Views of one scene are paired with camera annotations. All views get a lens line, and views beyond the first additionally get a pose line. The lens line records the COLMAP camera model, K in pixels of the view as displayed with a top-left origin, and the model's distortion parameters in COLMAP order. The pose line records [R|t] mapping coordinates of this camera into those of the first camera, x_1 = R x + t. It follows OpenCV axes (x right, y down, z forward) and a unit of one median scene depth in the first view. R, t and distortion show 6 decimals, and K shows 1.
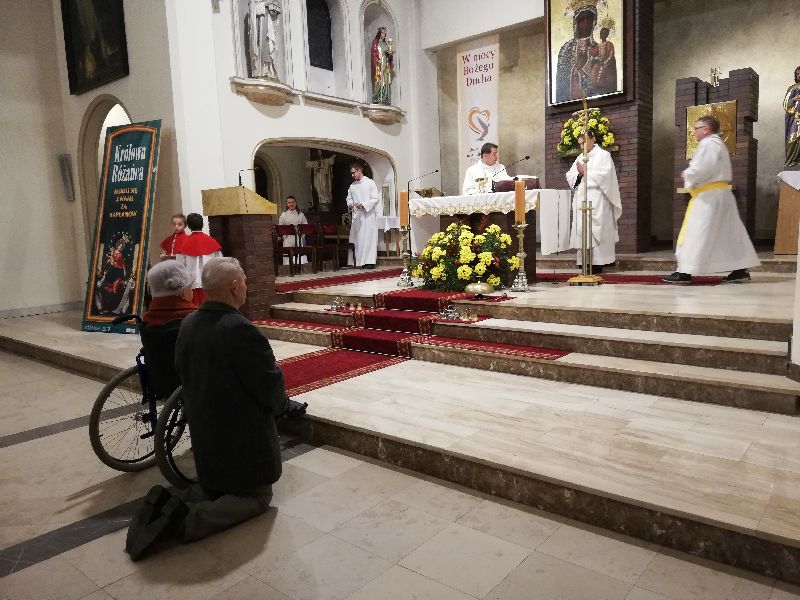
lens RADIAL K [[590.8, 0, 399.2], [0, 590.8, 306.0], [0, 0, 1]] dist [0.040351, -0.030404]
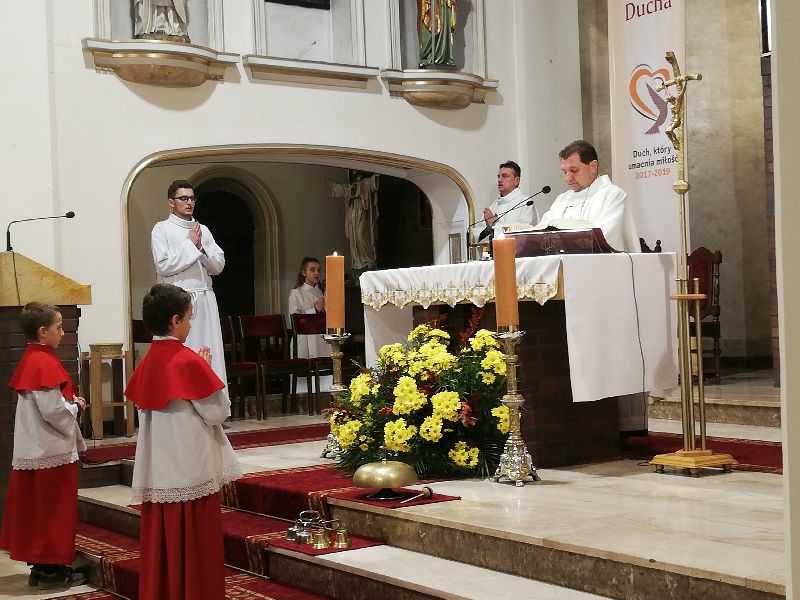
lens RADIAL K [[1269.0, 0, 393.7], [0, 1269.0, 293.8], [0, 0, 1]] dist [0.091417, 0.000000]
pose [[0.962441, -0.002866, -0.271477, 0.321960], [-0.034945, 0.990319, -0.134340, -0.028894], [0.269234, 0.138781, 0.953023, 0.047343]]
